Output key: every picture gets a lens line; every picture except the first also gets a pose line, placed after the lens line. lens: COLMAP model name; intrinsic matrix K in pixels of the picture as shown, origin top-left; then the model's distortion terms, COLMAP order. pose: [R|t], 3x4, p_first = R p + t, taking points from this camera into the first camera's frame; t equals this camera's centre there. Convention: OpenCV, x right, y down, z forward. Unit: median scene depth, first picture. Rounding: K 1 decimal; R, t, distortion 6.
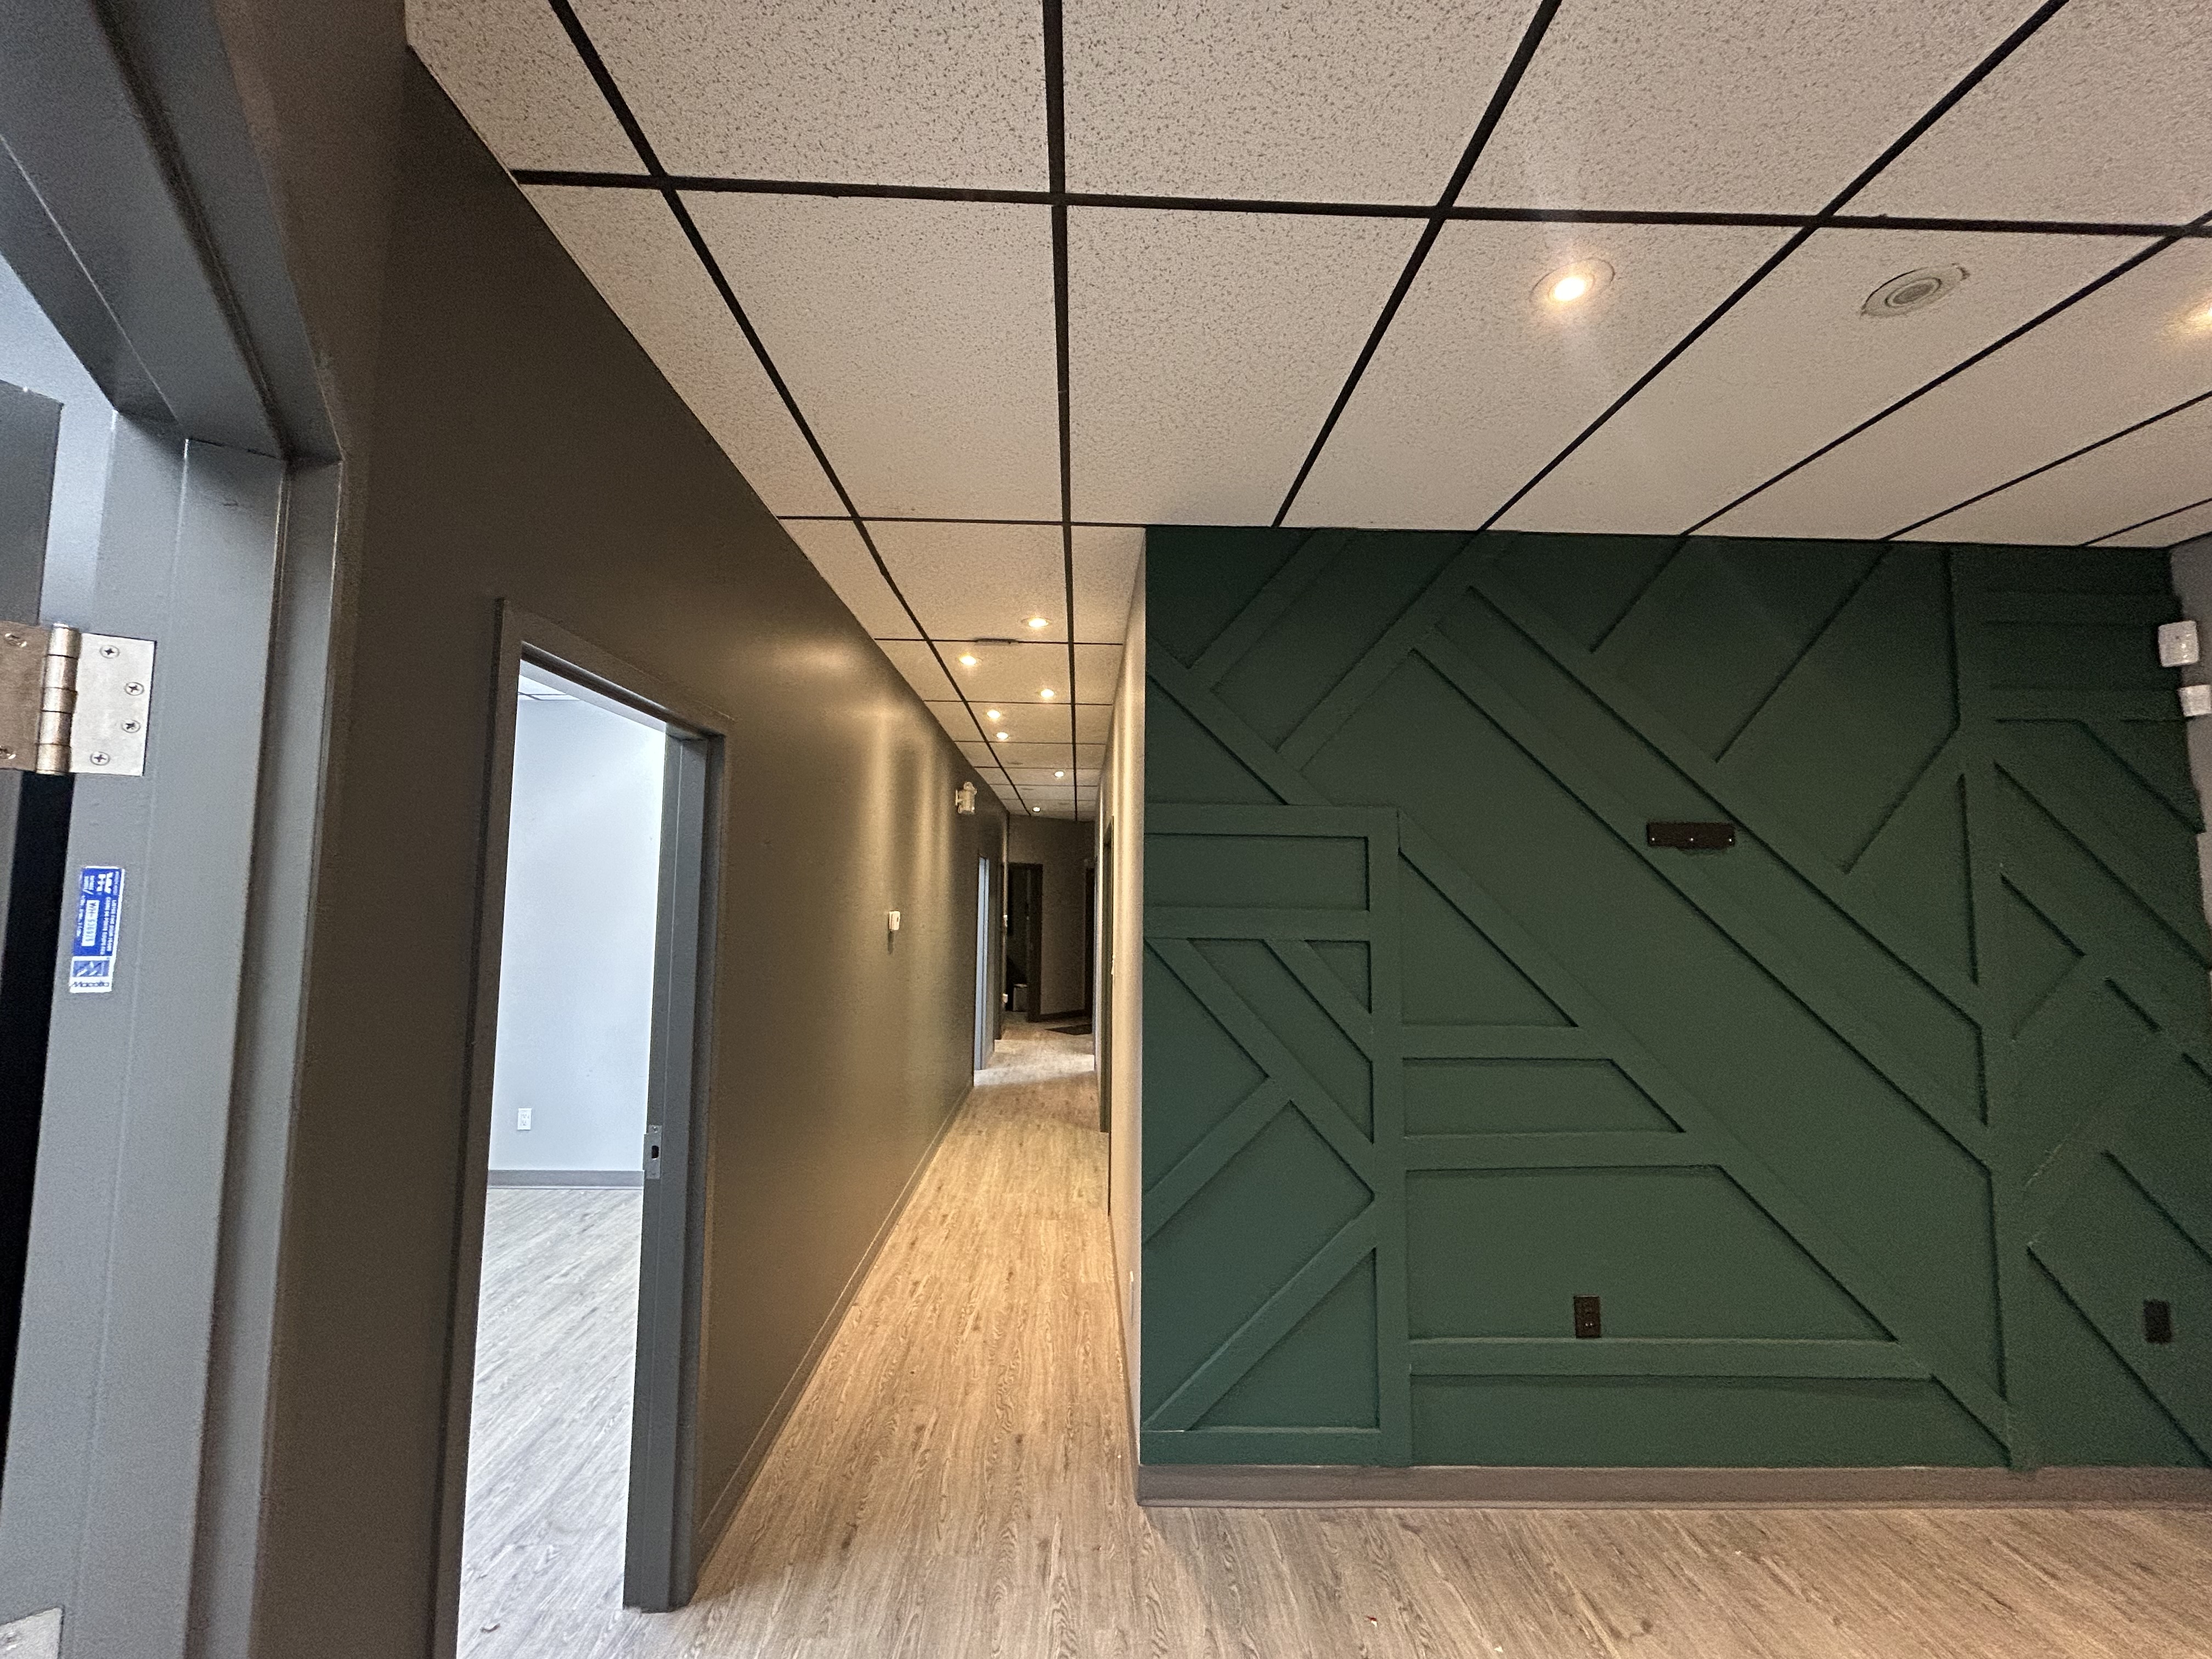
lens RADIAL K [[894.6, 0, 1102.0], [0, 894.6, 829.0], [0, 0, 1]] dist [-0.001391, 0.001757]
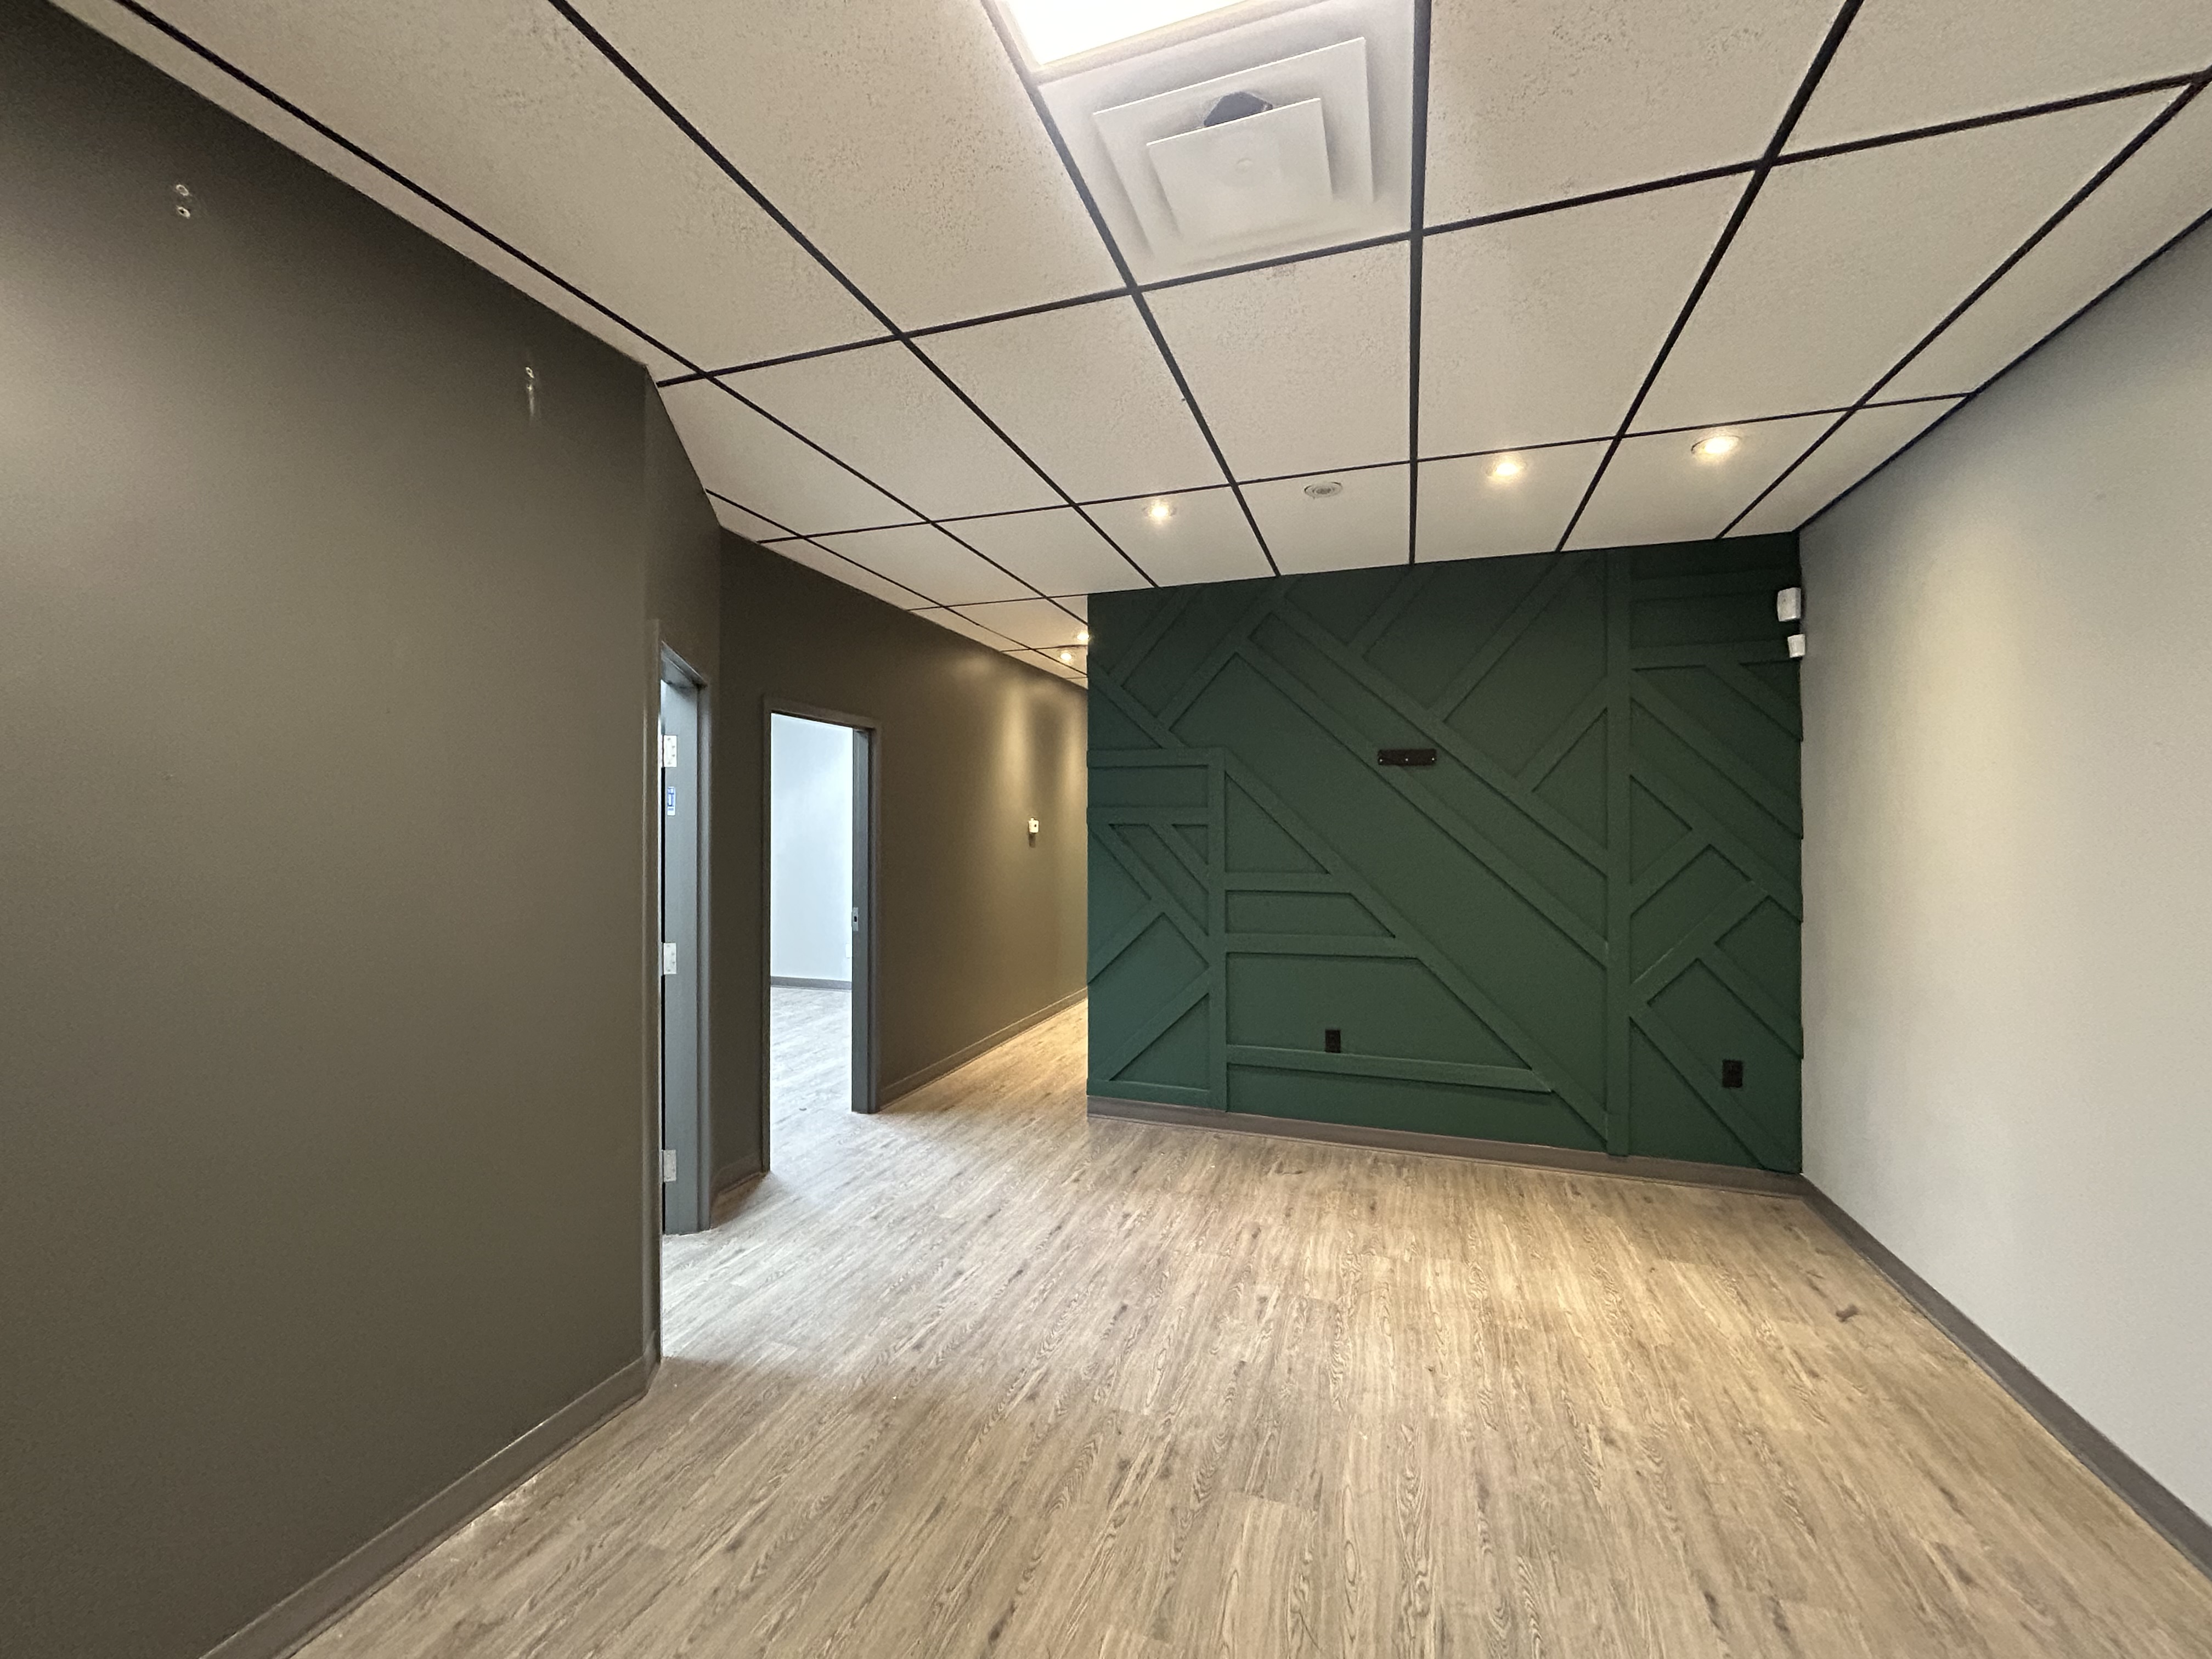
lens RADIAL K [[894.6, 0, 1104.1], [0, 894.6, 828.7], [0, 0, 1]] dist [-0.001391, 0.001757]
pose [[0.937957, -0.009800, -0.346612, 0.692944], [0.035017, 0.997167, 0.066566, 0.009174], [0.344978, -0.074574, 0.935644, -0.689953]]
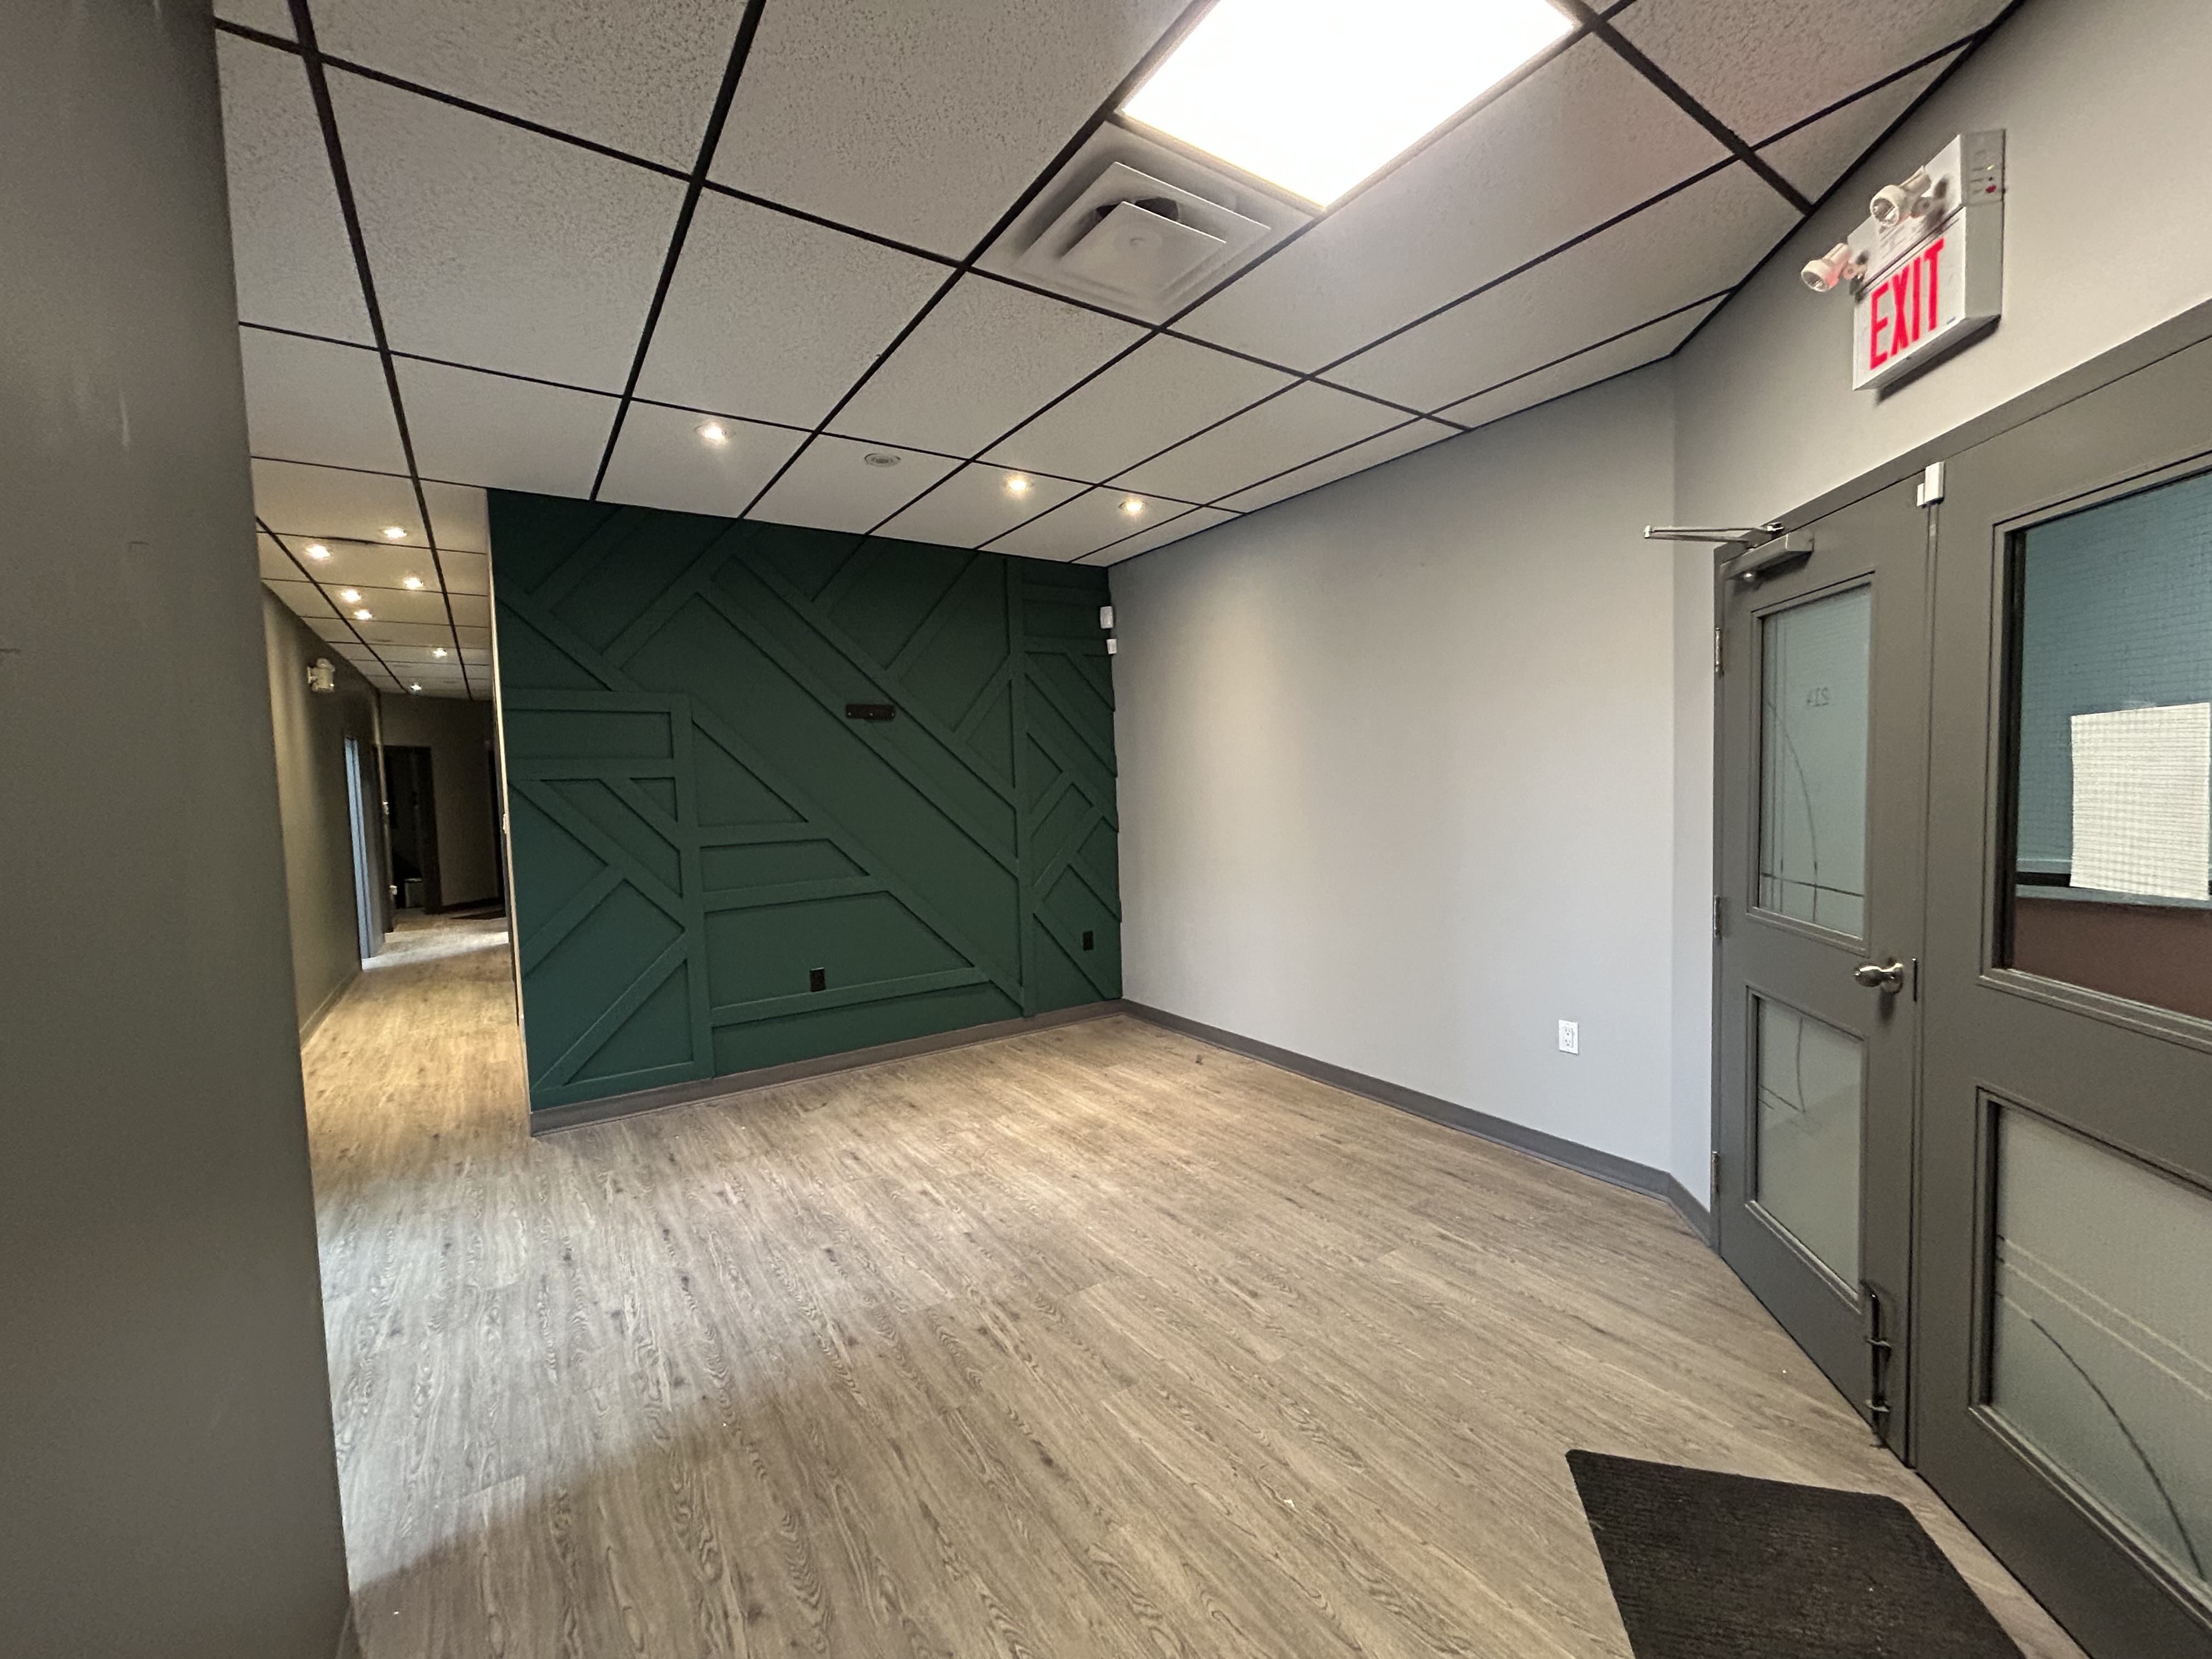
lens RADIAL K [[894.6, 0, 1101.3], [0, 894.6, 830.7], [0, 0, 1]] dist [-0.001391, 0.001757]
pose [[0.841026, -0.069175, 0.536554, 0.071011], [-0.002400, 0.991305, 0.131565, 0.006416], [-0.540989, -0.111937, 0.833547, -0.744943]]
